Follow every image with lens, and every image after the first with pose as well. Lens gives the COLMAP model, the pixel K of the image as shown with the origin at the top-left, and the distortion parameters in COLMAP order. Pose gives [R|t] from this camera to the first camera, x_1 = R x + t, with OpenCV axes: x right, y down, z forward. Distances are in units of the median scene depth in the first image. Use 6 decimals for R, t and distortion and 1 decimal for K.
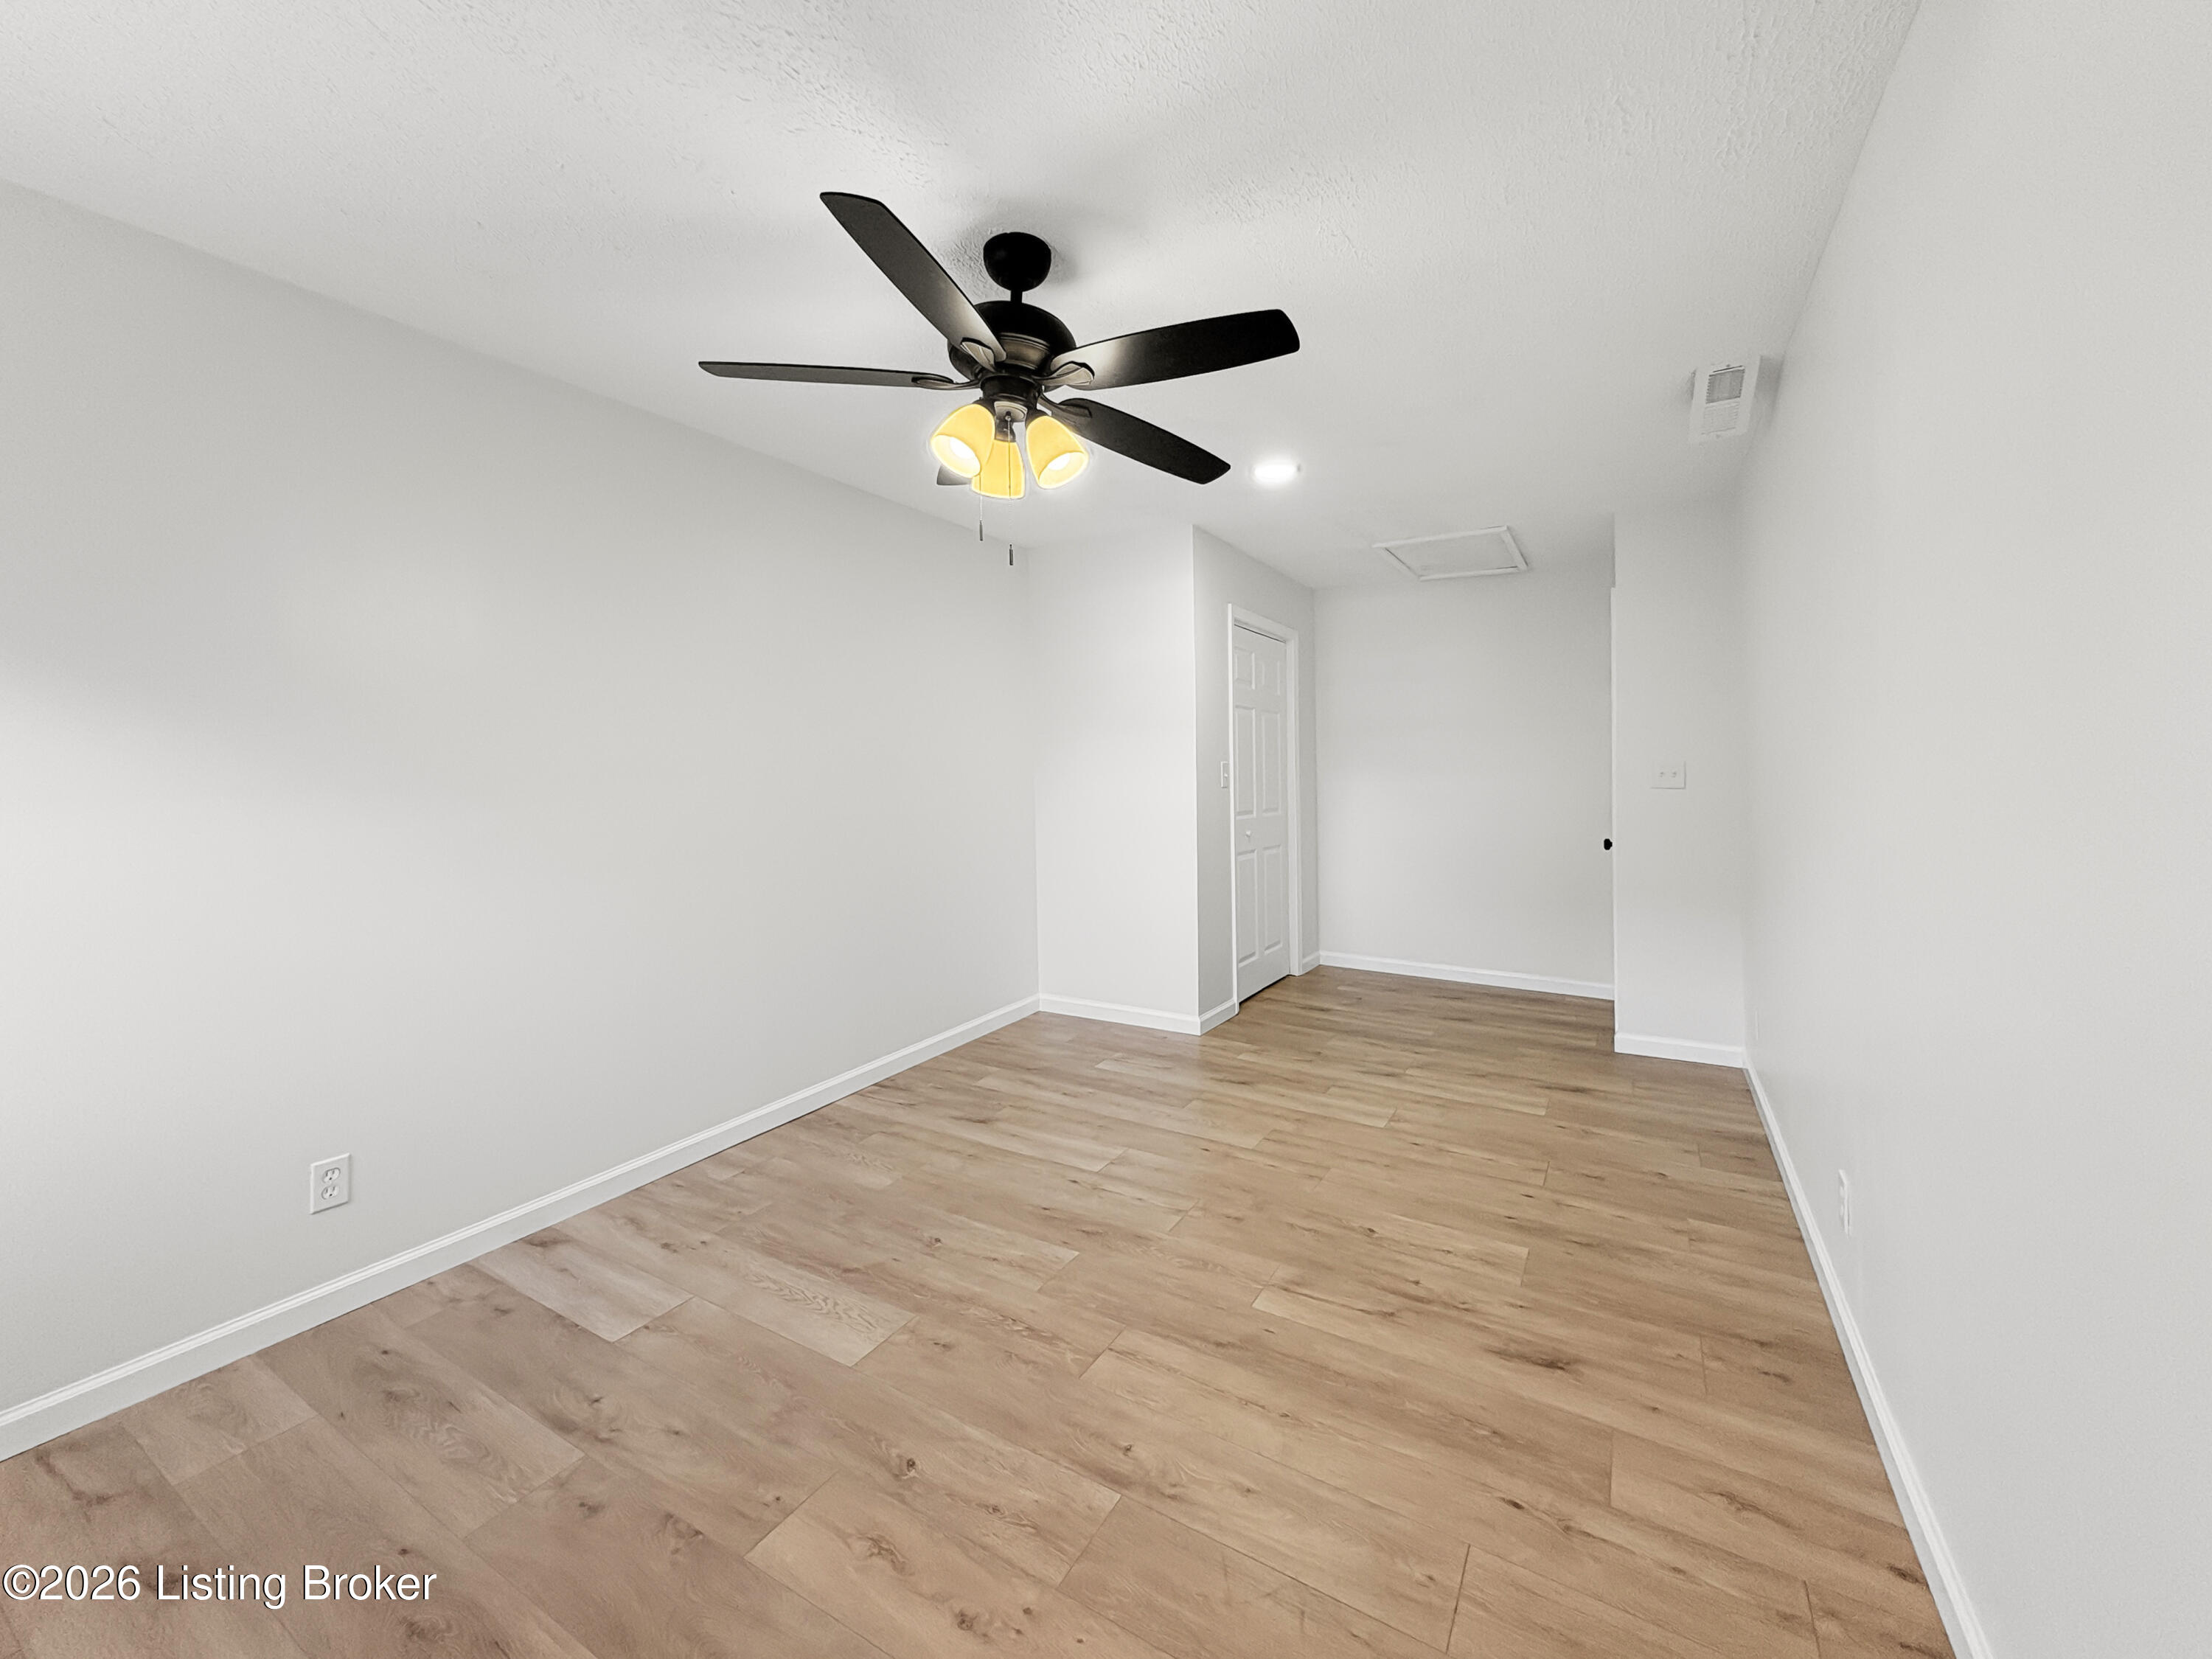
lens RADIAL K [[889.7, 0, 1106.0], [0, 889.7, 829.5], [0, 0, 1]] dist [0.022267, -0.000146]
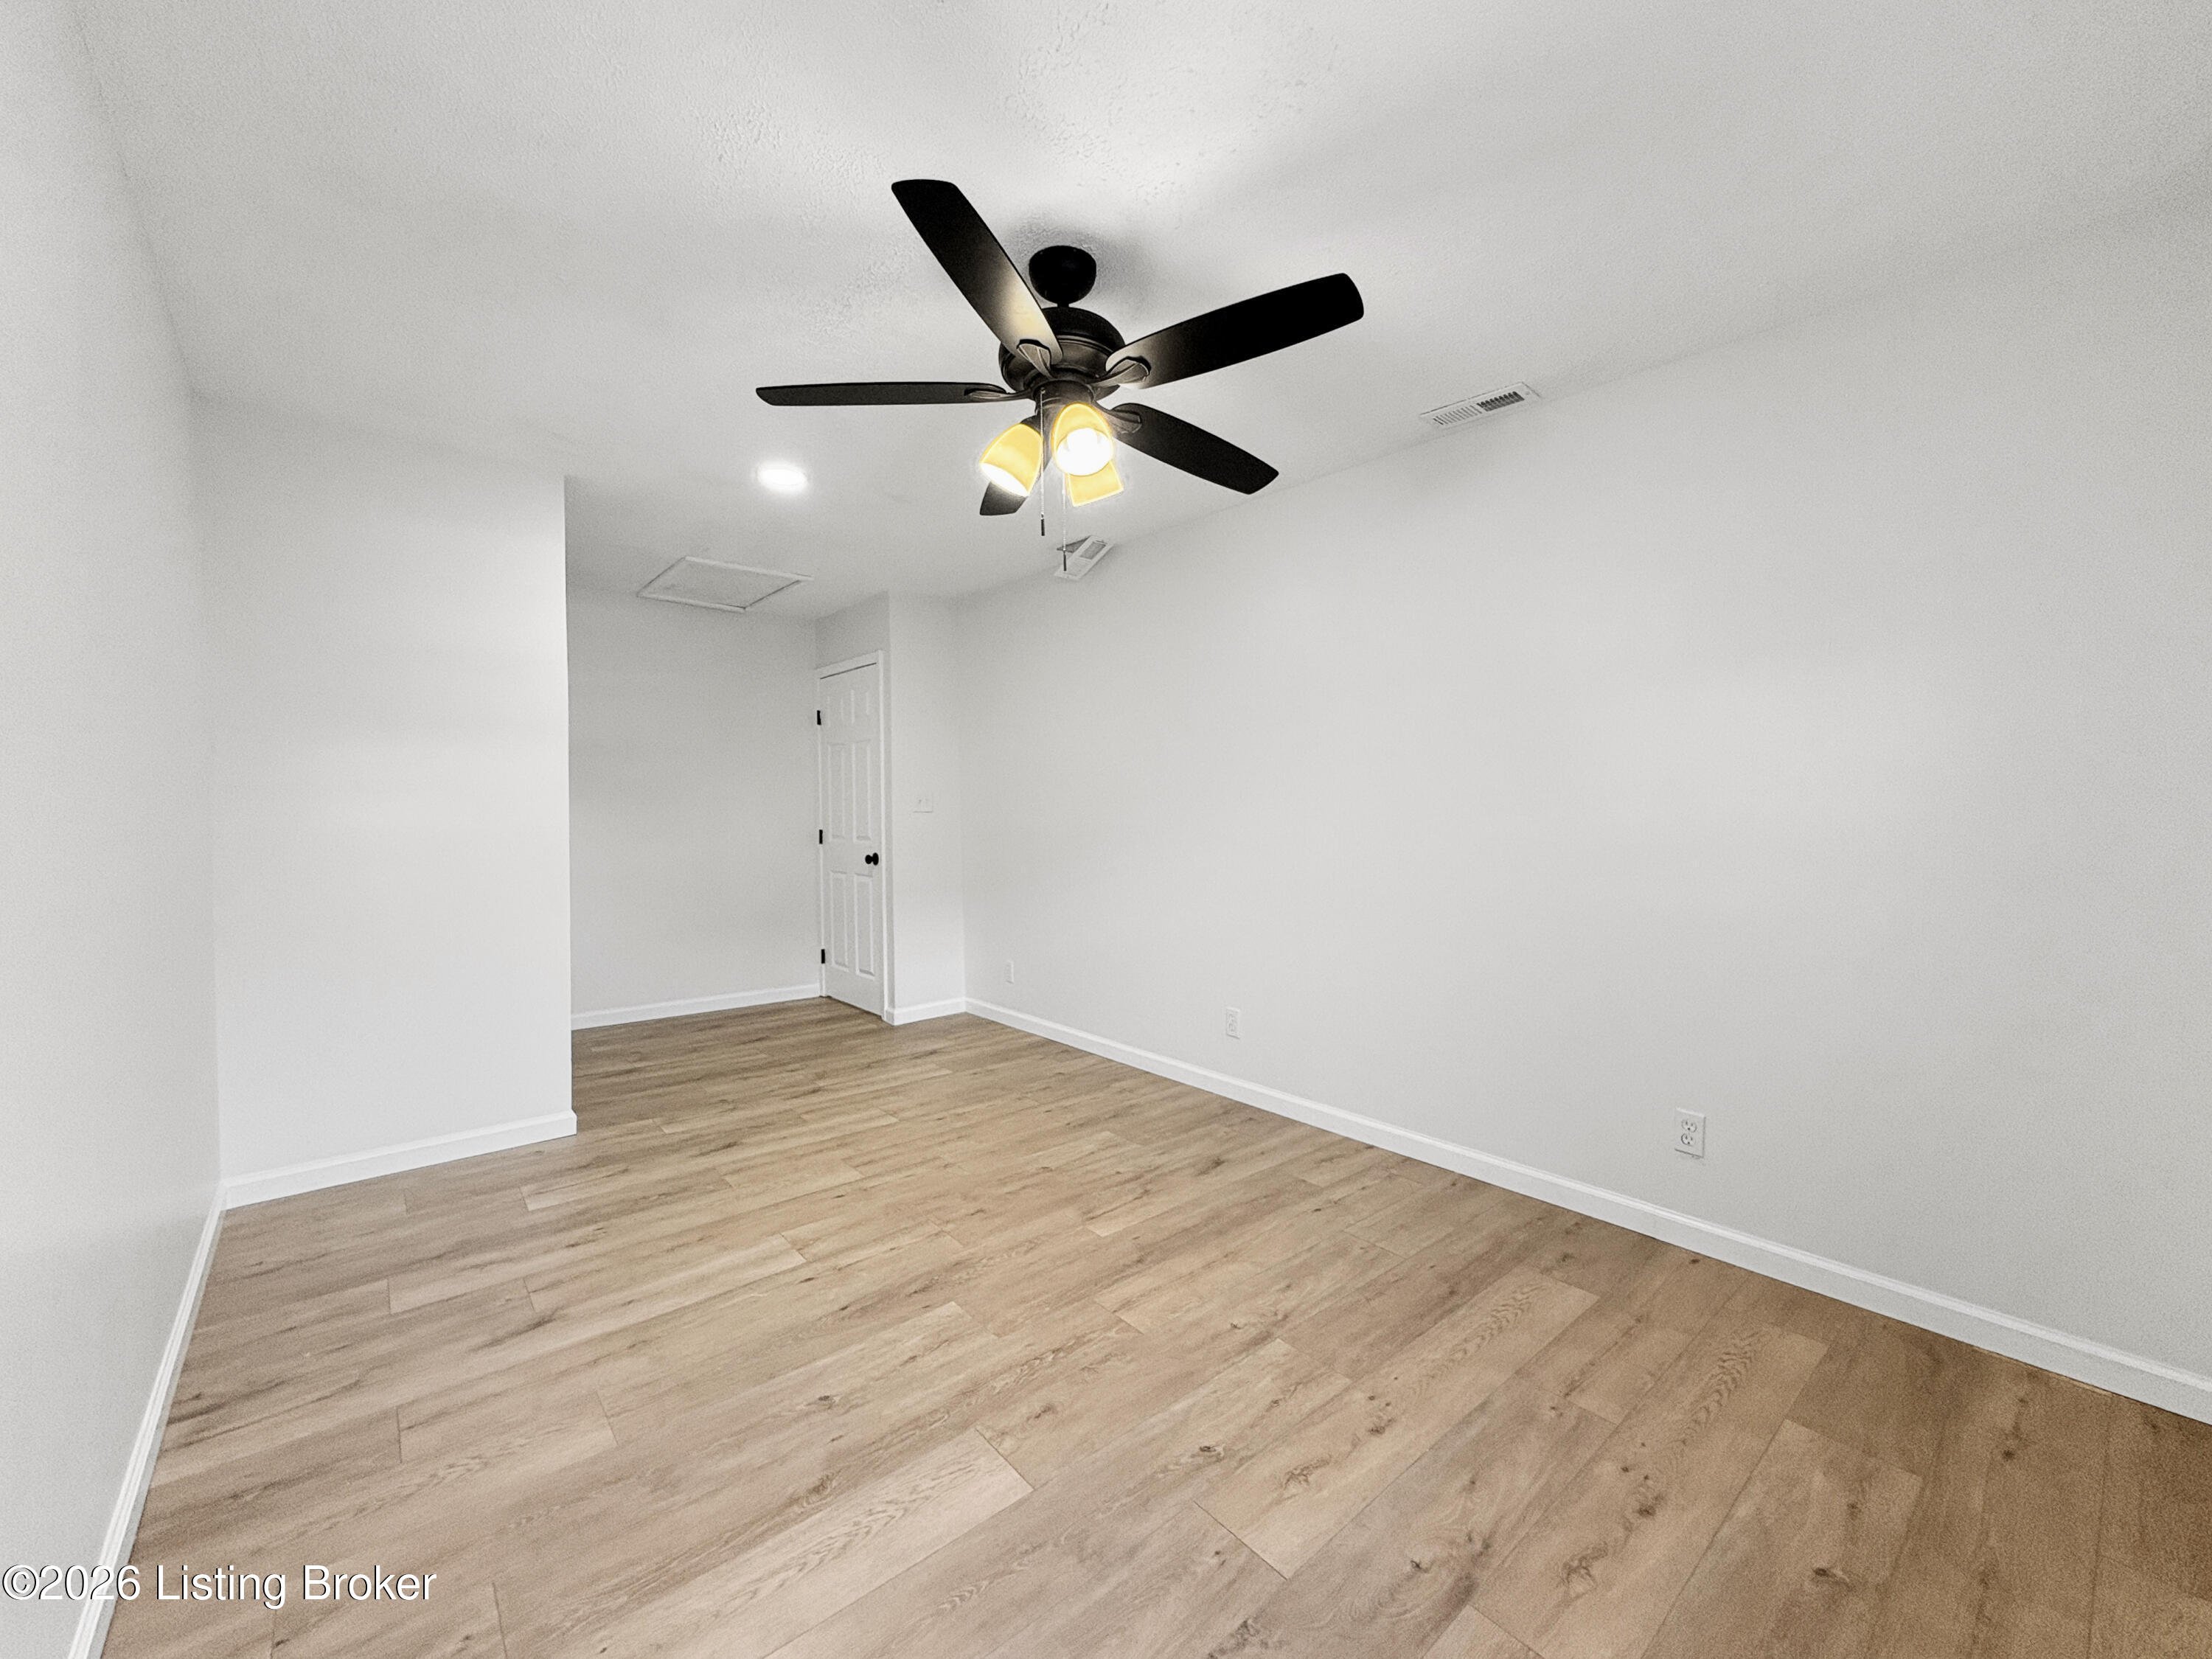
lens RADIAL K [[891.7, 0, 1117.4], [0, 891.7, 820.4], [0, 0, 1]] dist [0.000245, 0.000132]
pose [[0.314760, -0.012153, 0.949093, -0.847809], [0.064974, 0.997848, -0.008770, -0.006827], [-0.946945, 0.064427, 0.314873, 0.512521]]
